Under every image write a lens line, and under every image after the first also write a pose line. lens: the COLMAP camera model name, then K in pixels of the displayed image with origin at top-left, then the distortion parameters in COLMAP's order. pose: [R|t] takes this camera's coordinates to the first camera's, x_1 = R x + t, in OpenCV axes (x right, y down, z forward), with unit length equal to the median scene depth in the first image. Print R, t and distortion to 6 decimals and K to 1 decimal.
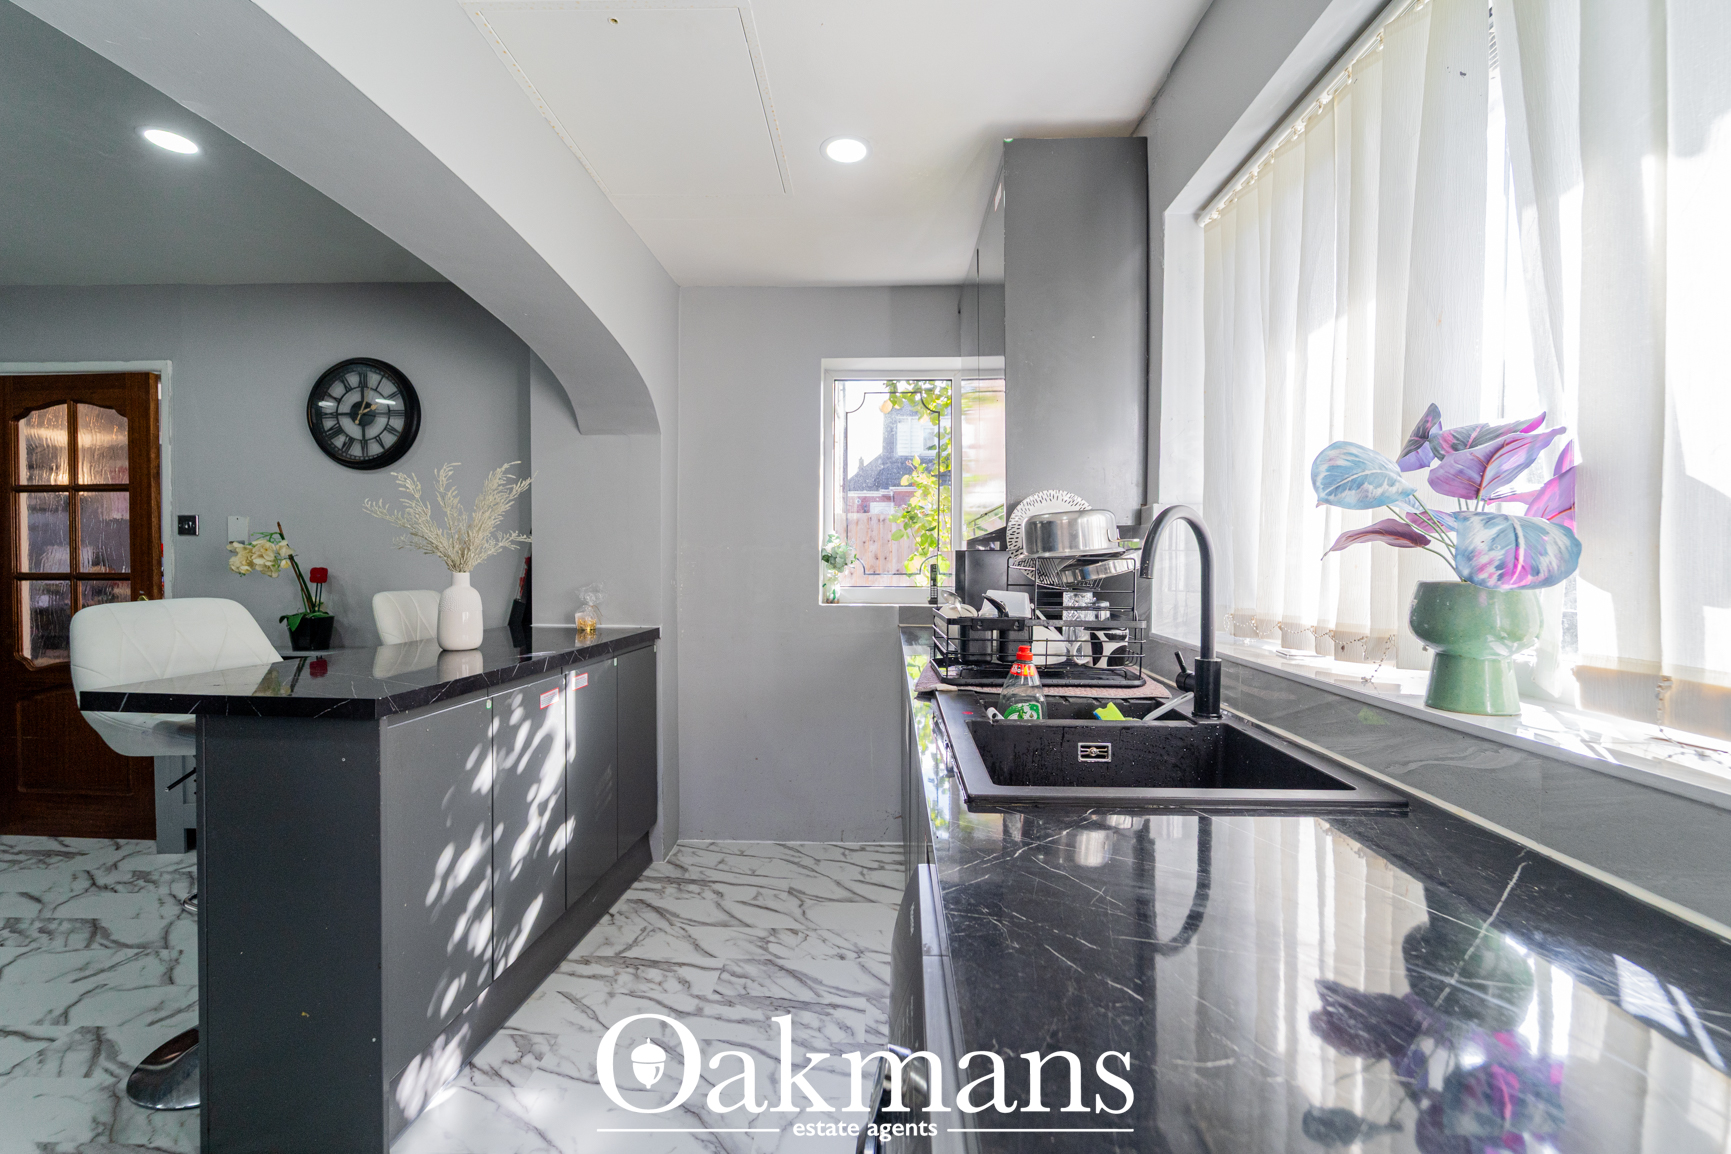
lens RADIAL K [[726.9, 0, 864.8], [0, 726.9, 573.0], [0, 0, 1]] dist [0.001033, -0.001114]
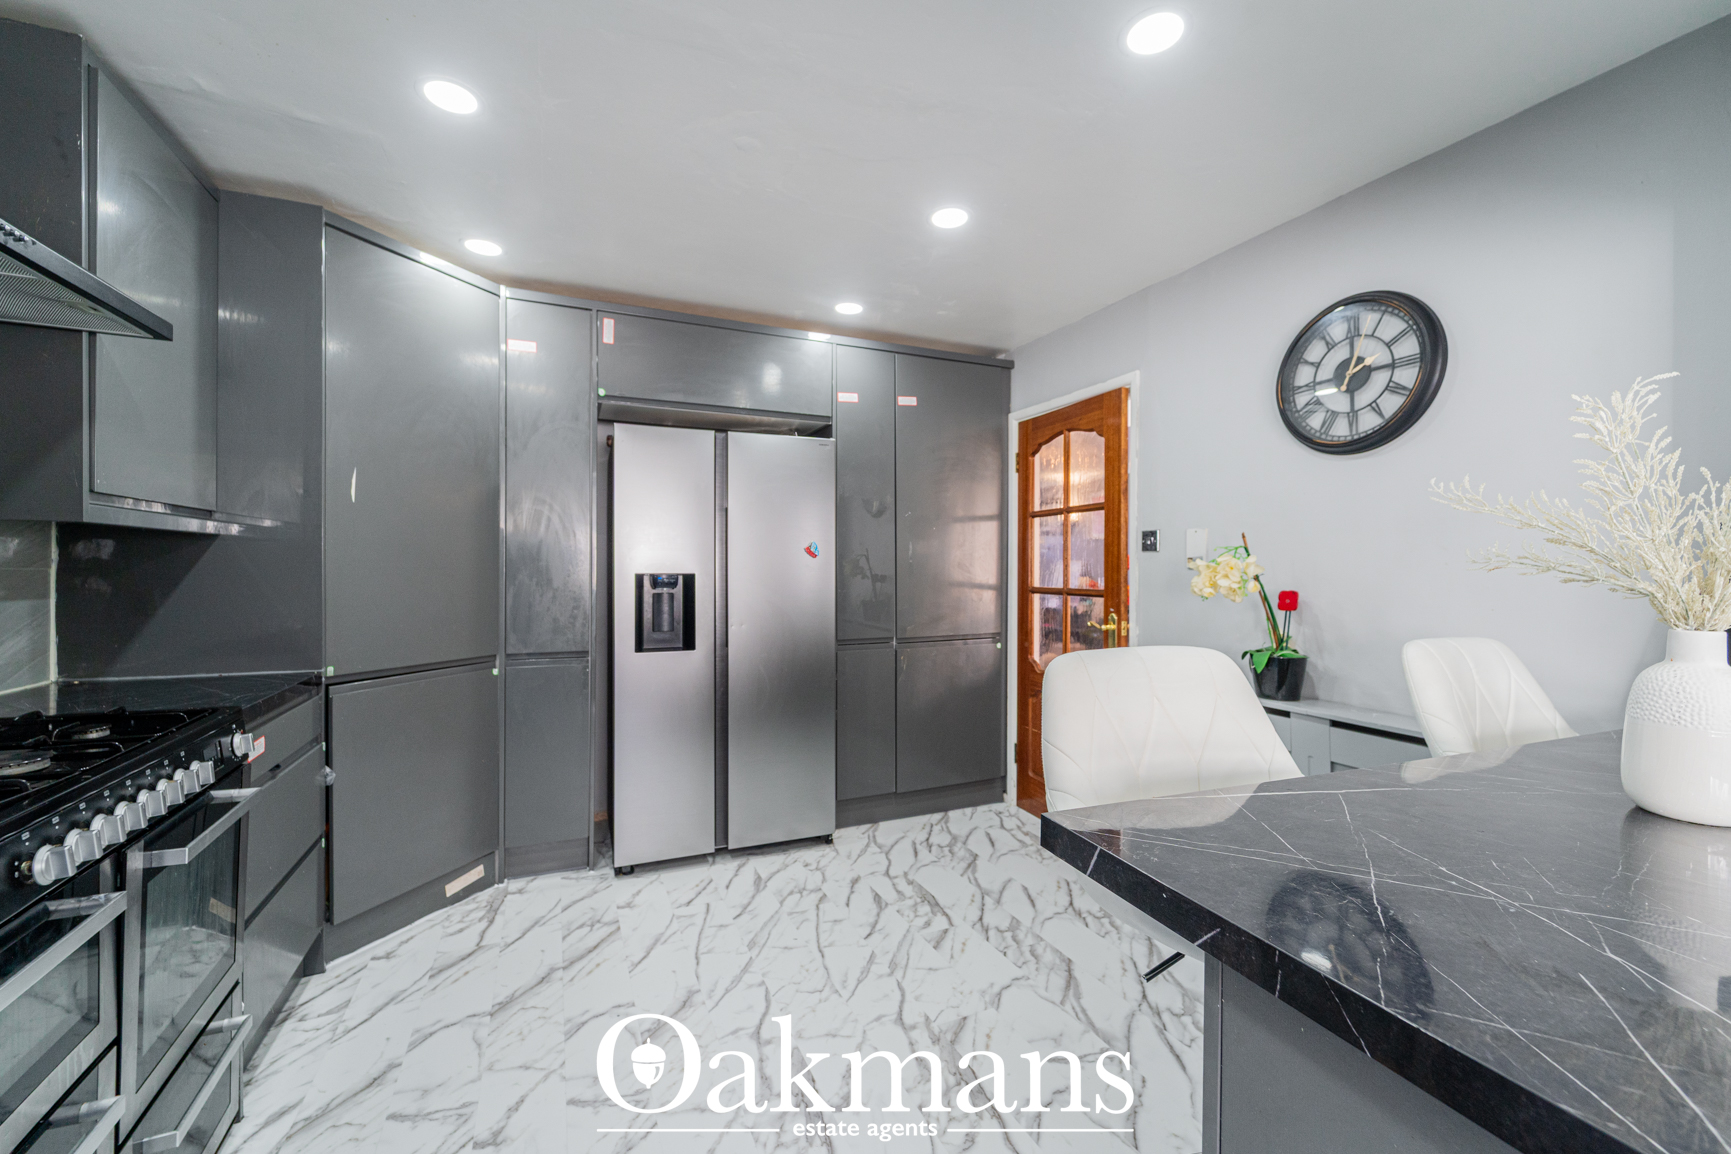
lens RADIAL K [[726.9, 0, 864.8], [0, 726.9, 573.0], [0, 0, 1]] dist [0.001033, -0.001114]
pose [[0.446827, 0.005735, -0.894602, -0.267575], [-0.017673, 0.999841, -0.002417, -0.016196], [0.894446, 0.016890, 0.446857, 0.262984]]
